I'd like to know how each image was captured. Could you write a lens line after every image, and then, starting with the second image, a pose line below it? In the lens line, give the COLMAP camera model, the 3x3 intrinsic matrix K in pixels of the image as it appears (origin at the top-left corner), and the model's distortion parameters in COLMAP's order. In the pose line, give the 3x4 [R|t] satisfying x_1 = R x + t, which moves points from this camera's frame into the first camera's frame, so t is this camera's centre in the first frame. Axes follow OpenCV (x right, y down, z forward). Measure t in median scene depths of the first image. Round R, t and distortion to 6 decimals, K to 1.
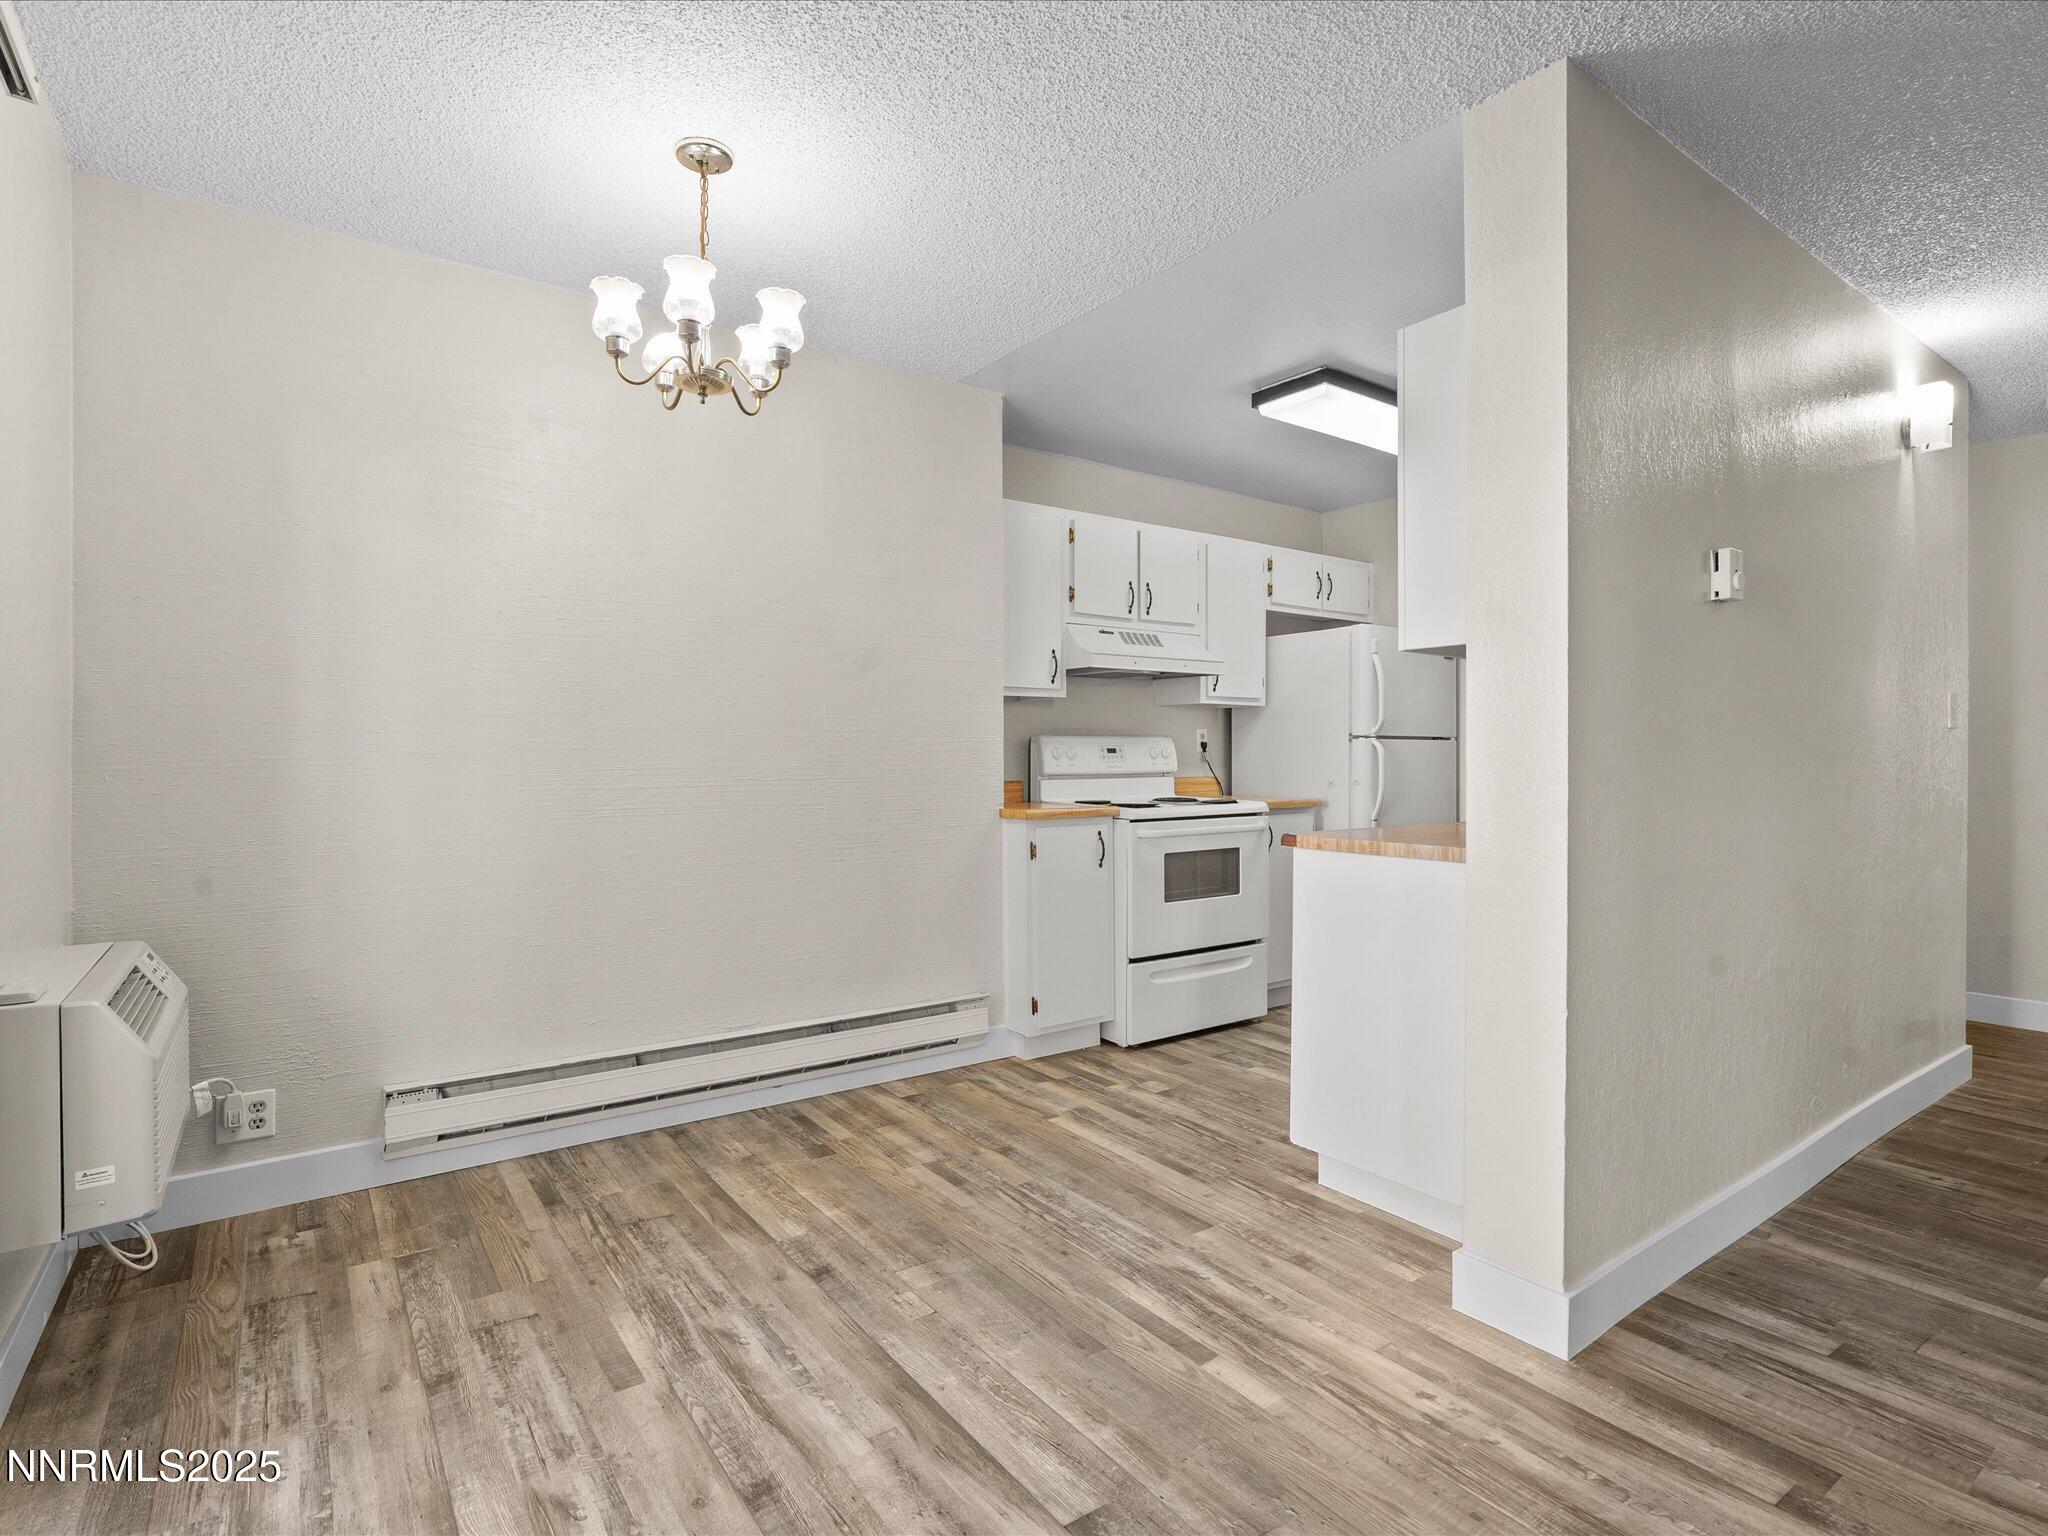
lens RADIAL K [[1026.7, 0, 1016.3], [0, 1026.7, 765.3], [0, 0, 1]] dist [-0.007777, 0.002880]
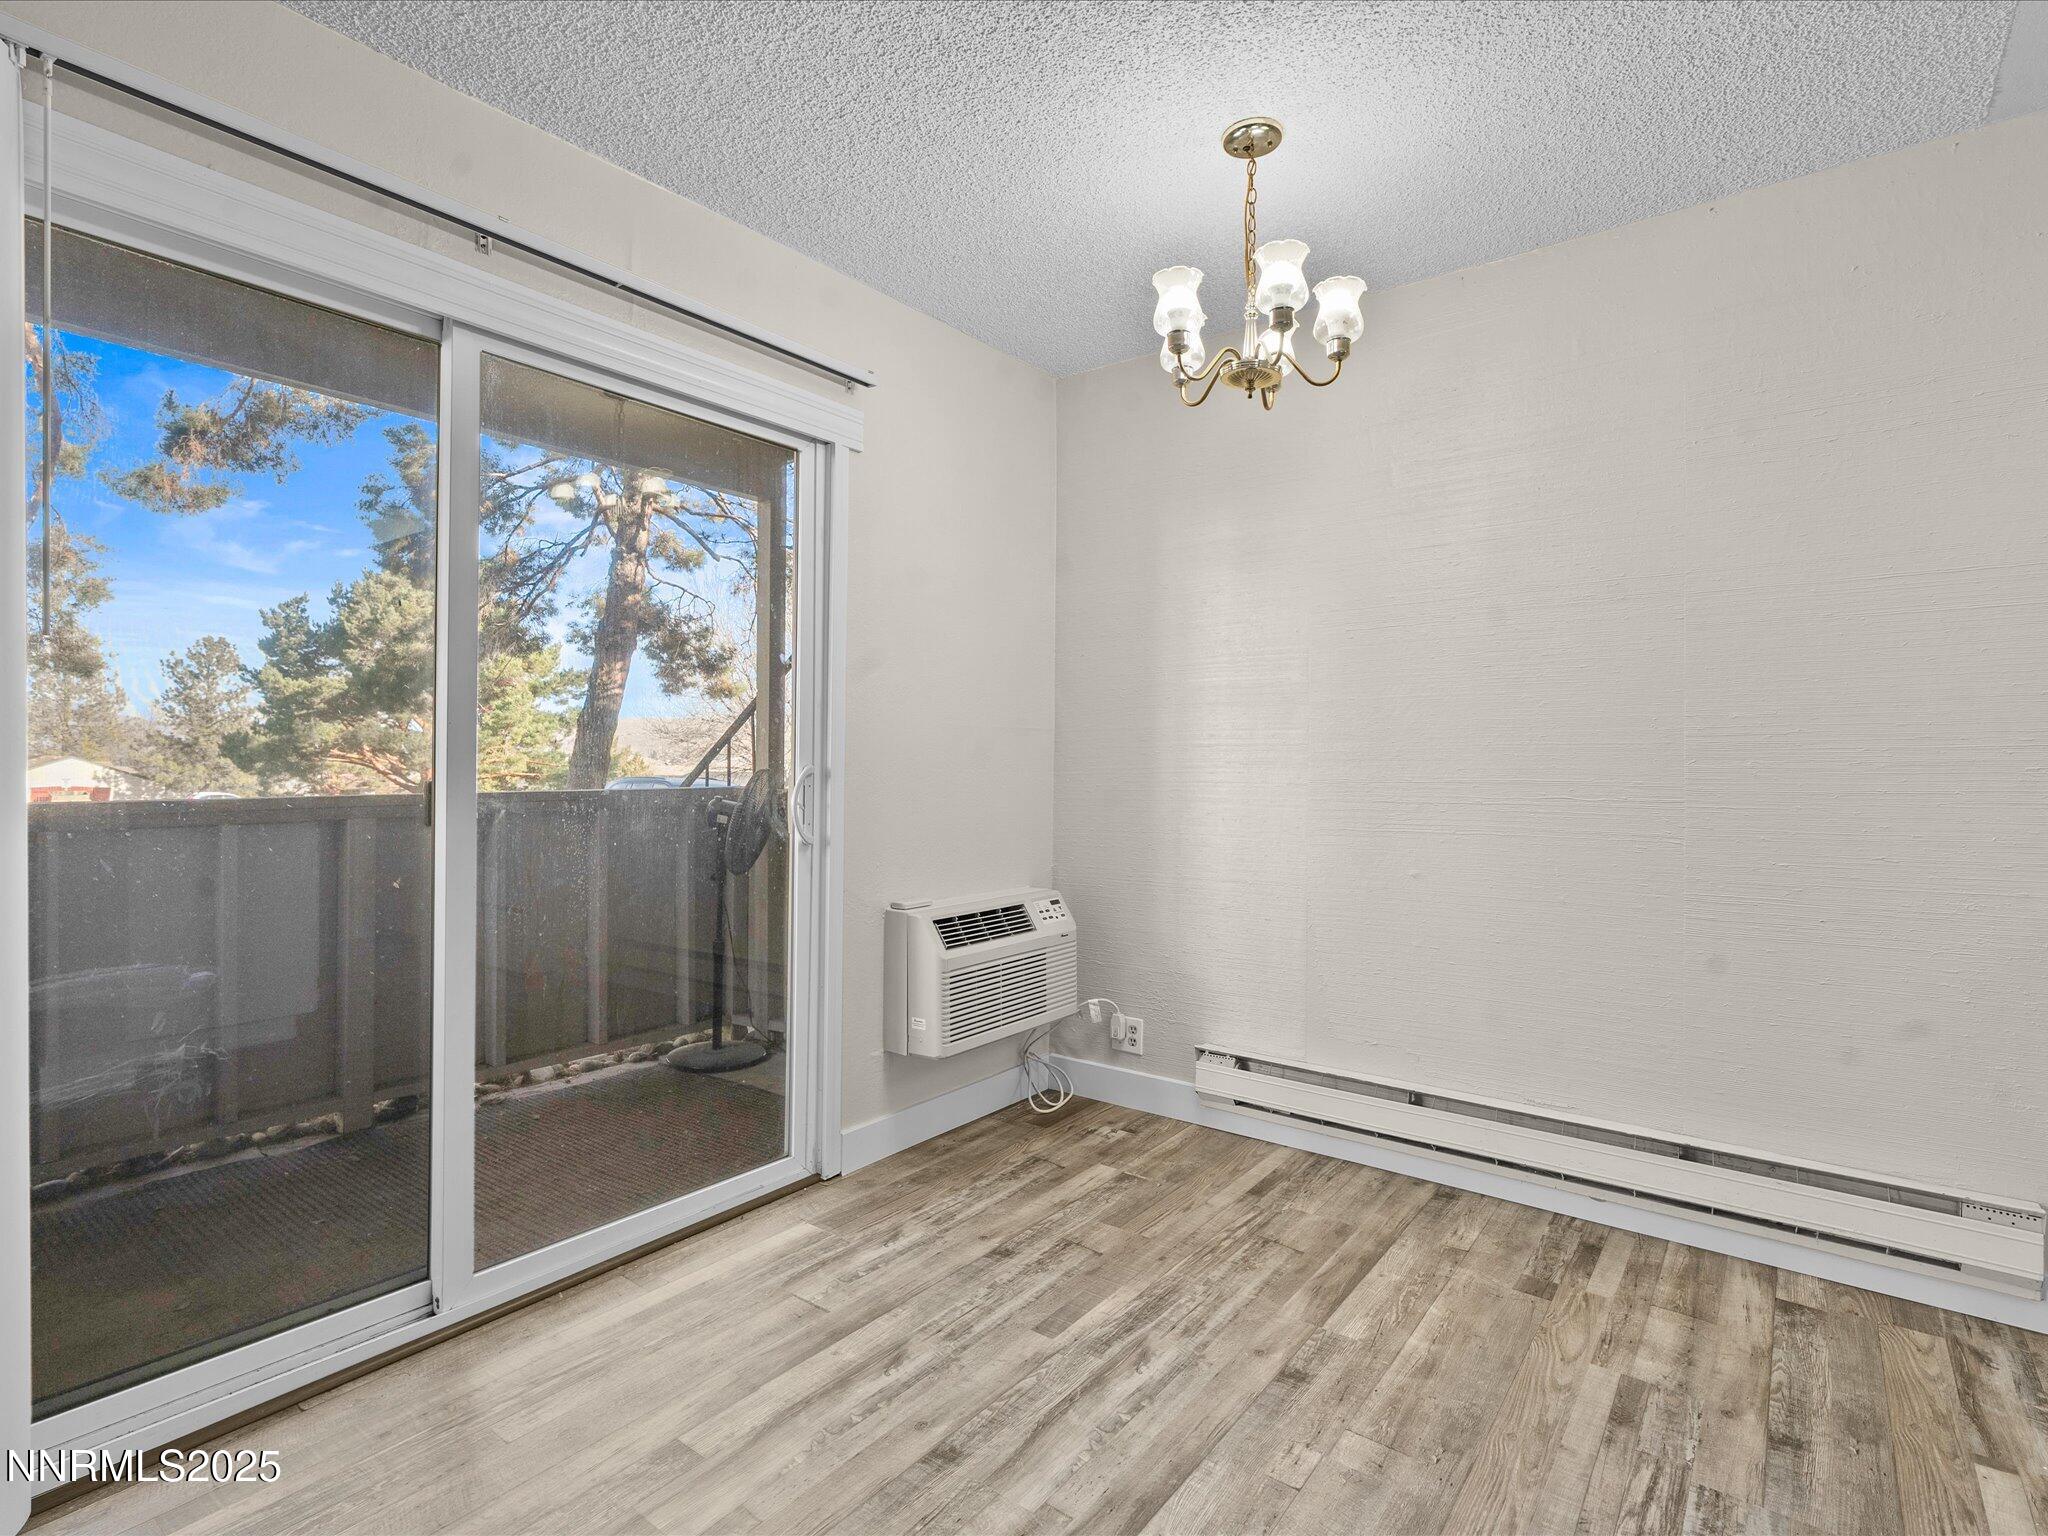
lens RADIAL K [[1026.7, 0, 1016.3], [0, 1026.7, 765.3], [0, 0, 1]] dist [-0.007777, 0.002880]
pose [[0.287066, 0.003948, -0.957903, 0.499105], [-0.015505, 0.999880, -0.000525, -0.006614], [0.957785, 0.015003, 0.287093, 0.474972]]
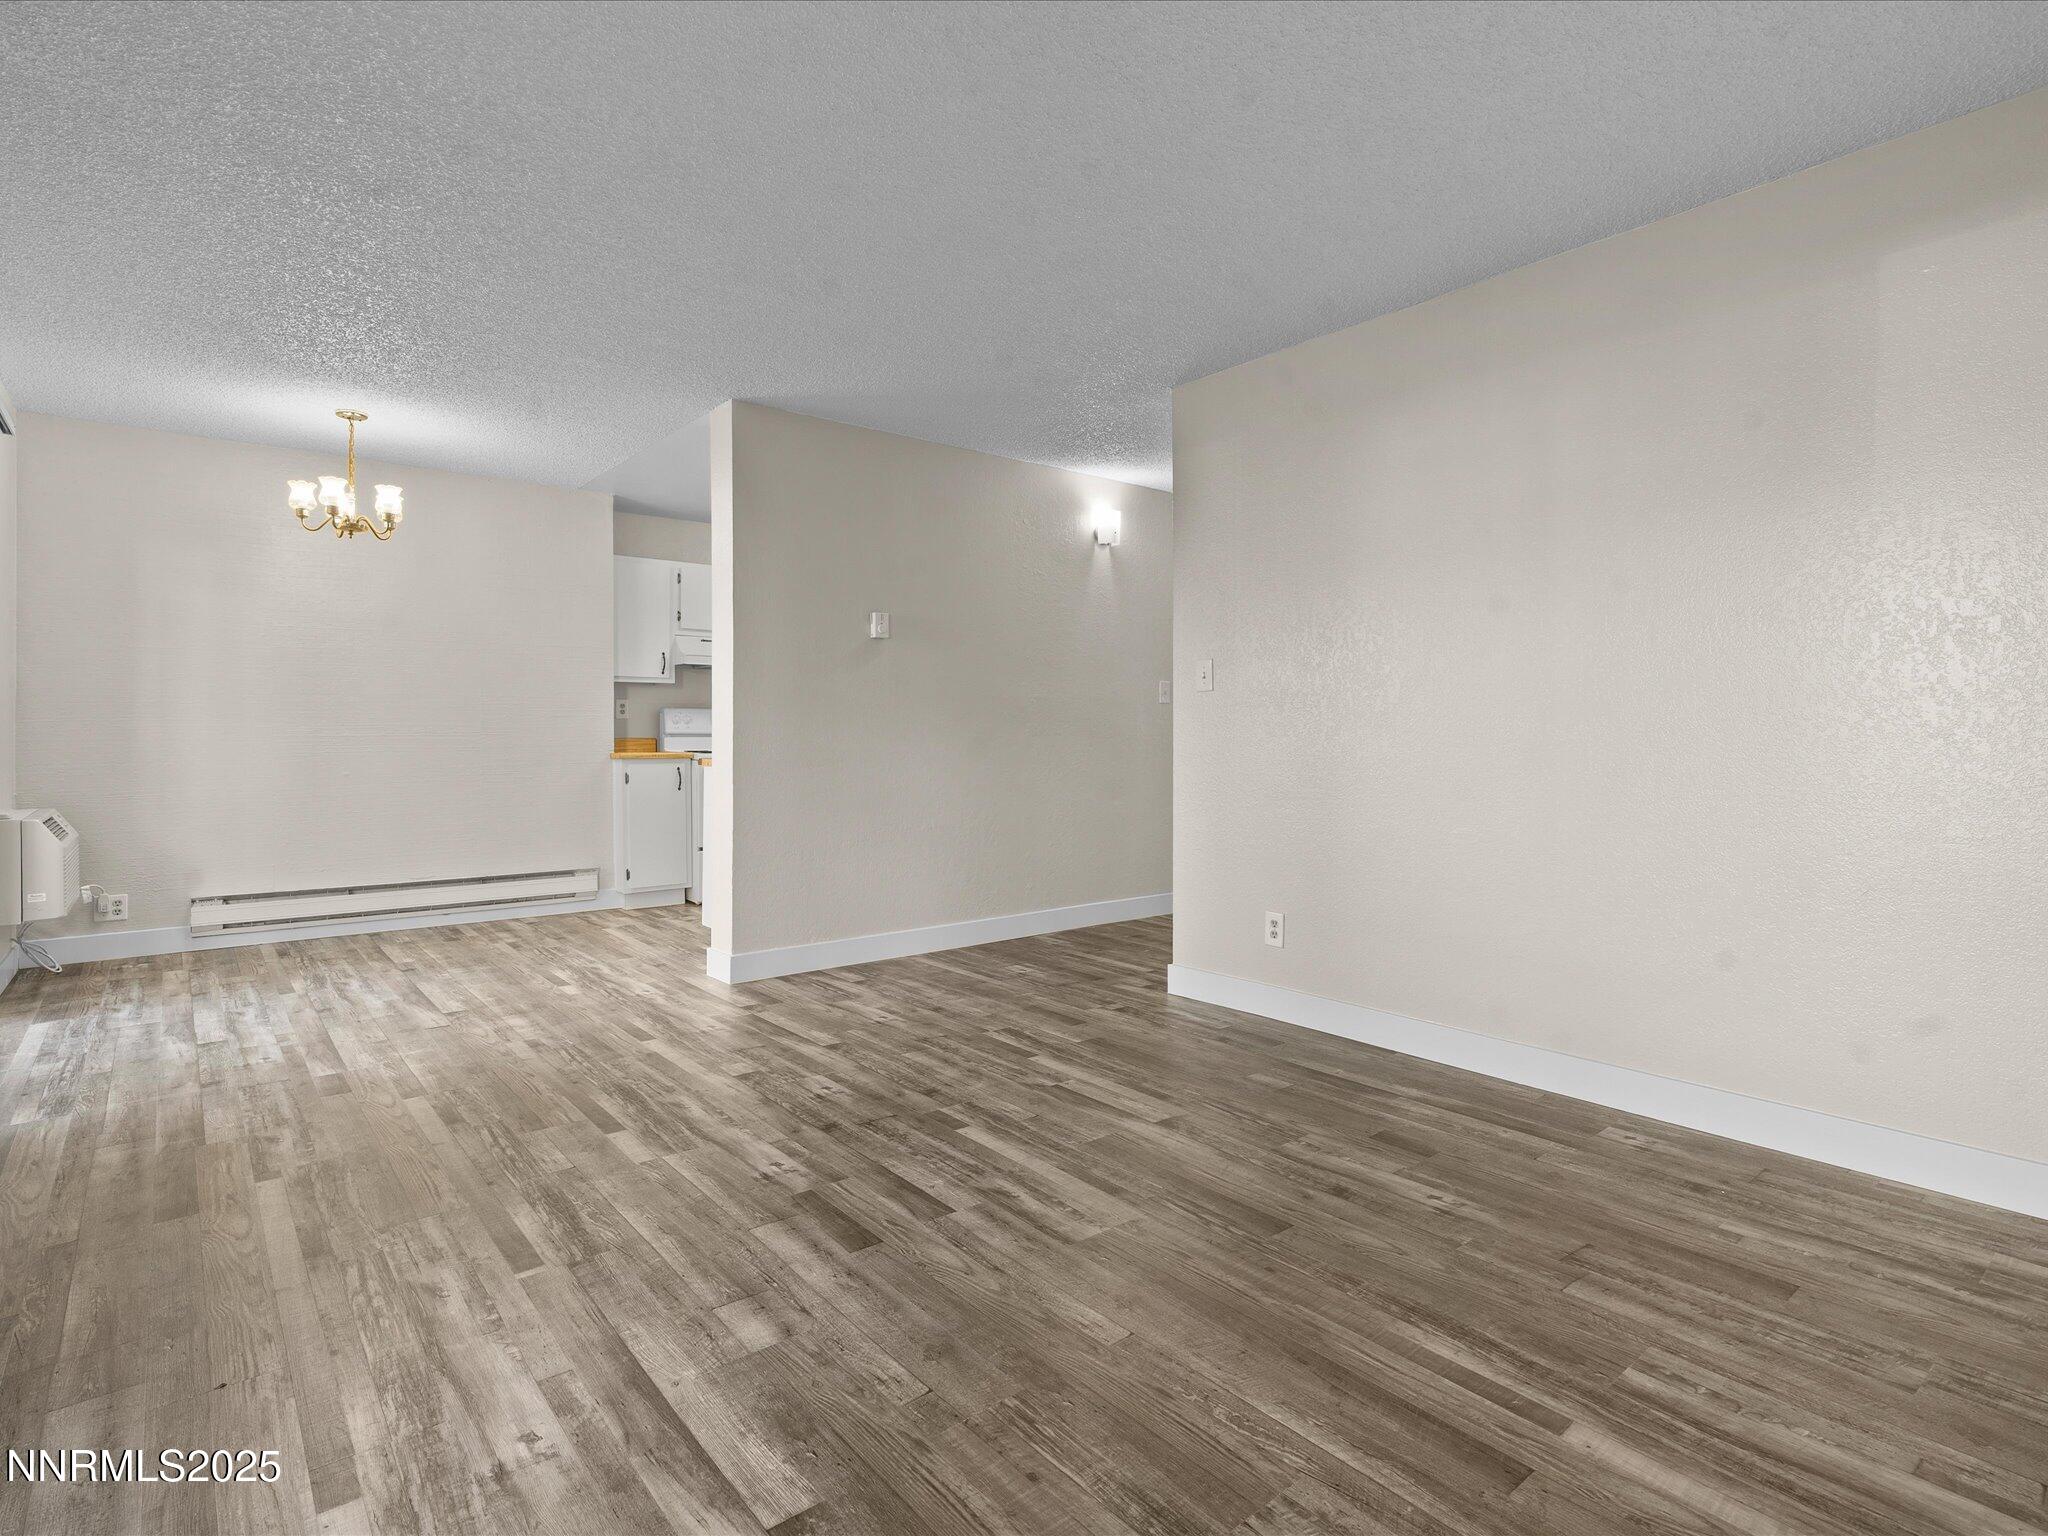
lens RADIAL K [[1037.3, 0, 1012.9], [0, 1037.3, 738.7], [0, 0, 1]] dist [-0.005398, 0.001288]
pose [[0.998163, -0.000044, 0.060586, 0.785072], [0.000560, 0.999964, -0.008502, 0.052631], [-0.060583, 0.008521, 0.998127, -0.997008]]
